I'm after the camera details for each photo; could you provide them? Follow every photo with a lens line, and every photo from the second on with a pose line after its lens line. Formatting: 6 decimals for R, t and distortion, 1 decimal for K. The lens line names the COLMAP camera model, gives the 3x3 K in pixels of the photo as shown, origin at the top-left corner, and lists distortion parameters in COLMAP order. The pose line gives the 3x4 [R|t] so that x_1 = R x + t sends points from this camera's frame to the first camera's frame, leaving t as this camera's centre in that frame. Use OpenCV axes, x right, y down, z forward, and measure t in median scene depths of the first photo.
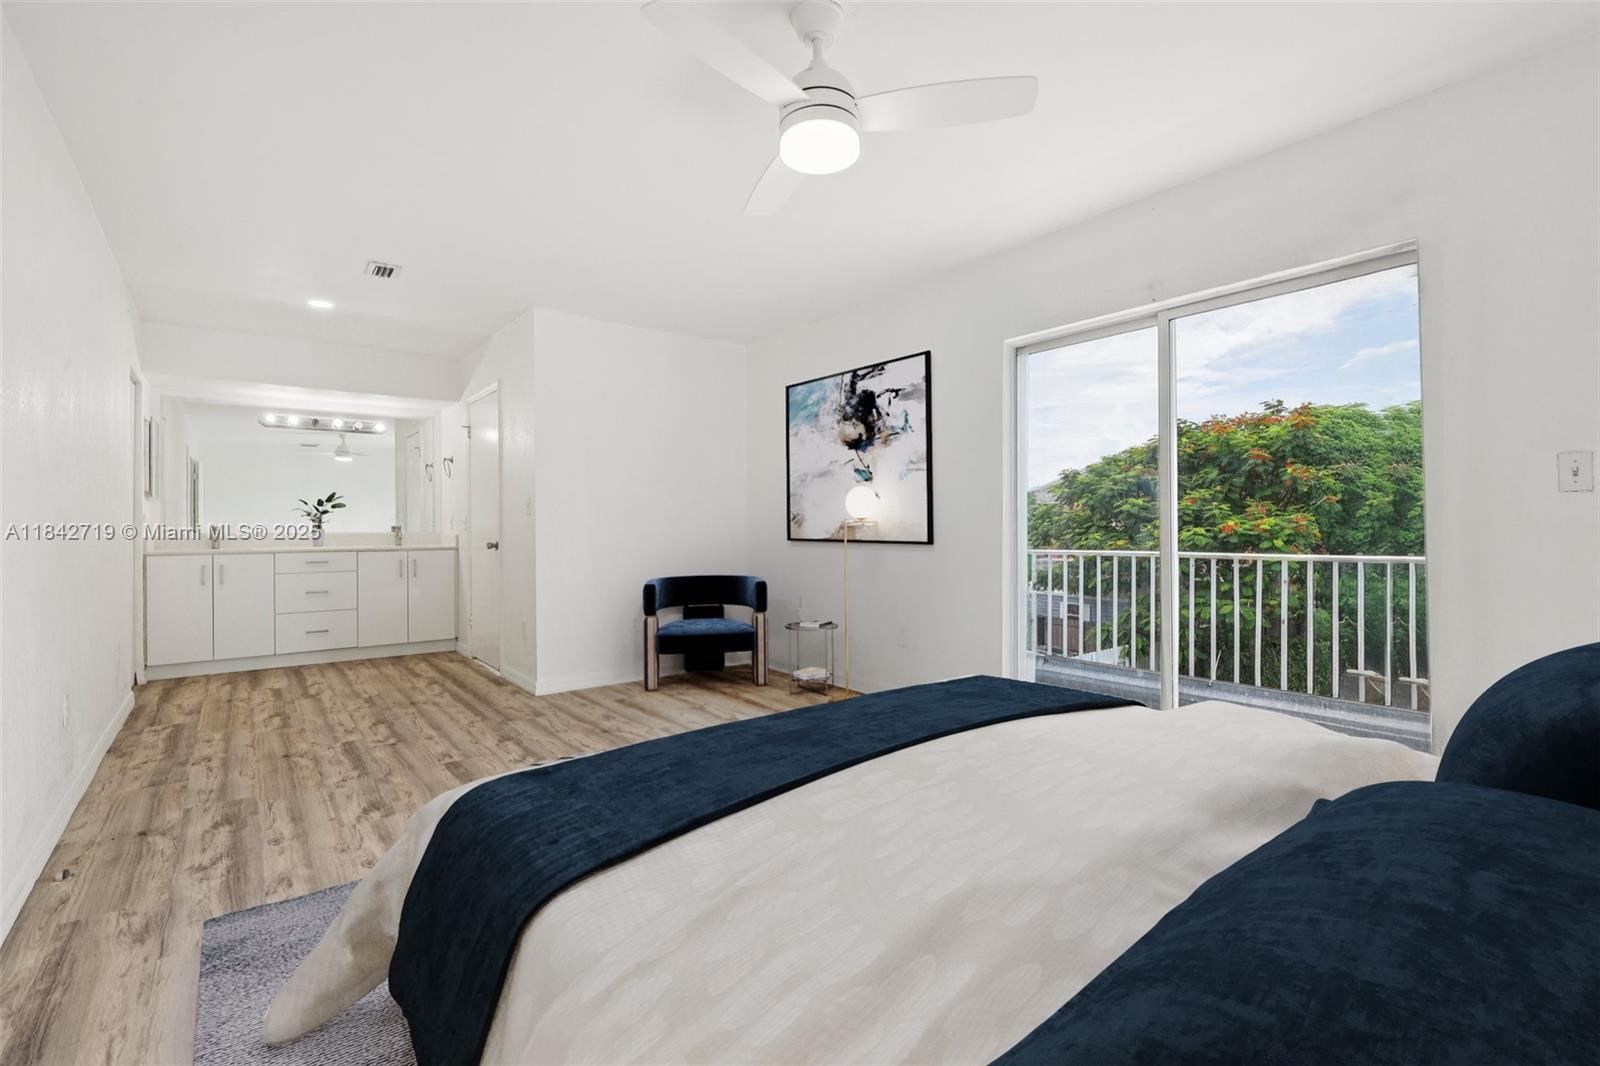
lens RADIAL K [[725.2, 0, 809.1], [0, 725.2, 523.9], [0, 0, 1]] dist [-0.004794, 0.002015]
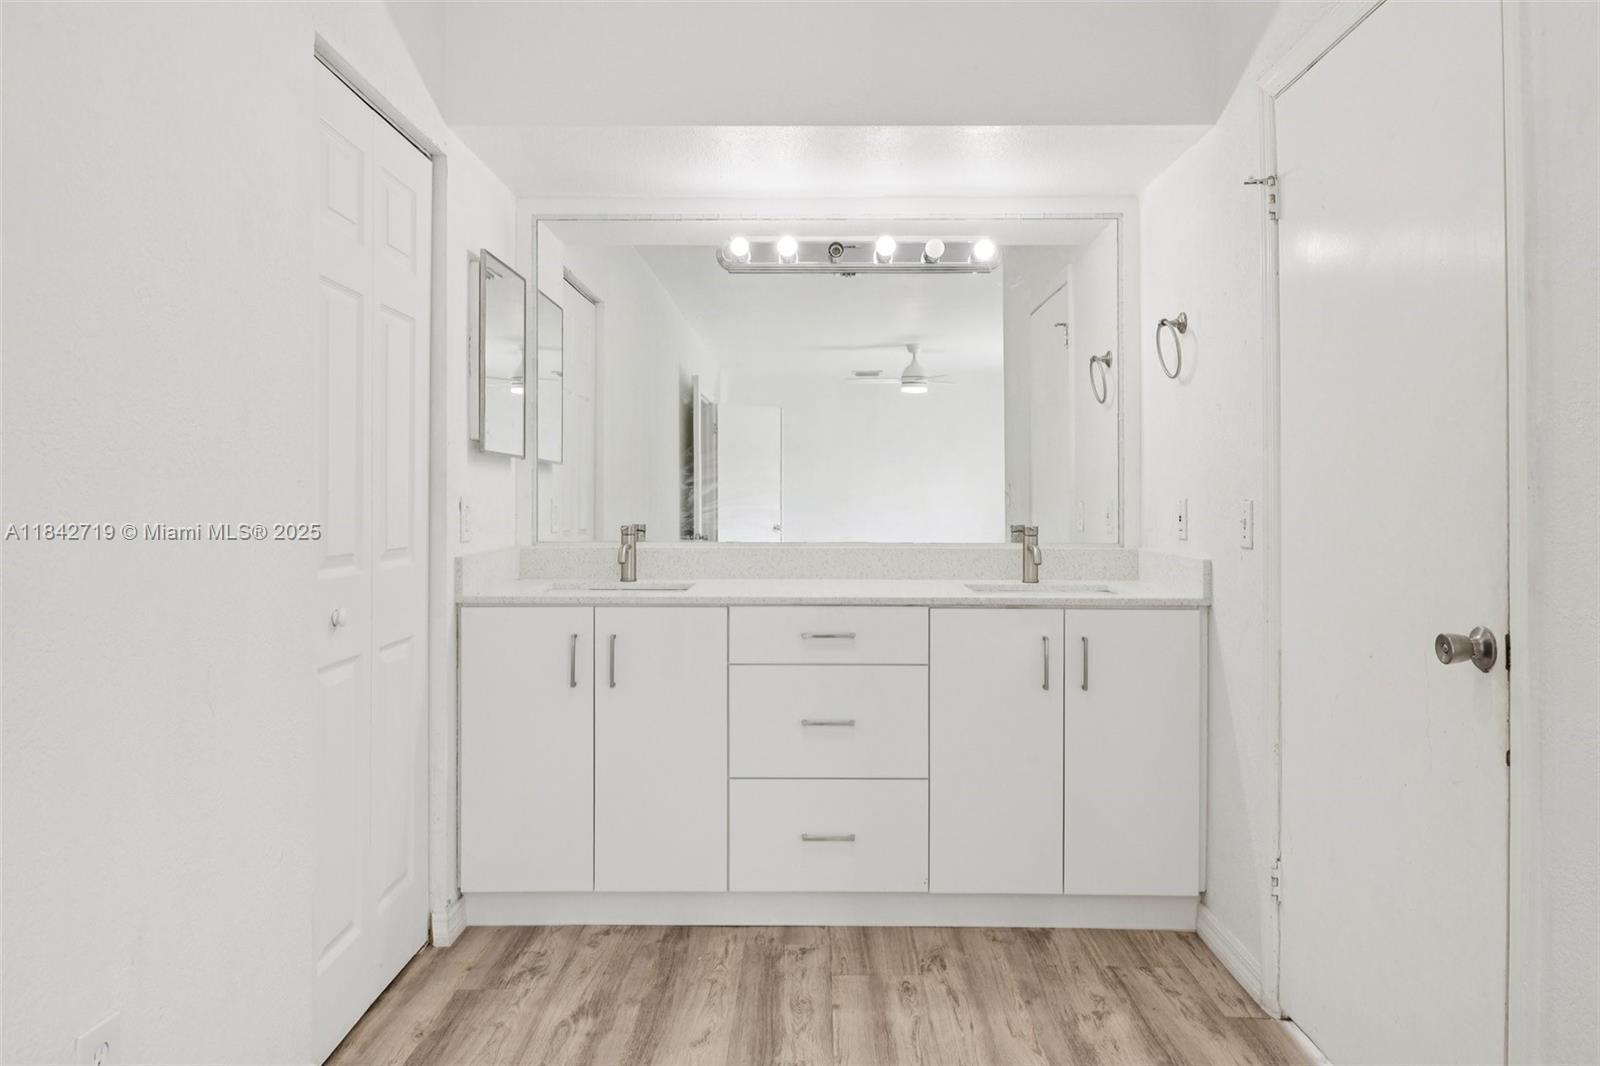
lens RADIAL K [[1065.8, 0, 801.0], [0, 1065.8, 527.5], [0, 0, 1]] dist [-0.056433, -0.000938]
pose [[0.775464, 0.020291, -0.631066, -0.230825], [-0.002928, 0.999588, 0.028542, -0.008155], [0.631385, -0.020286, 0.775204, 0.372816]]
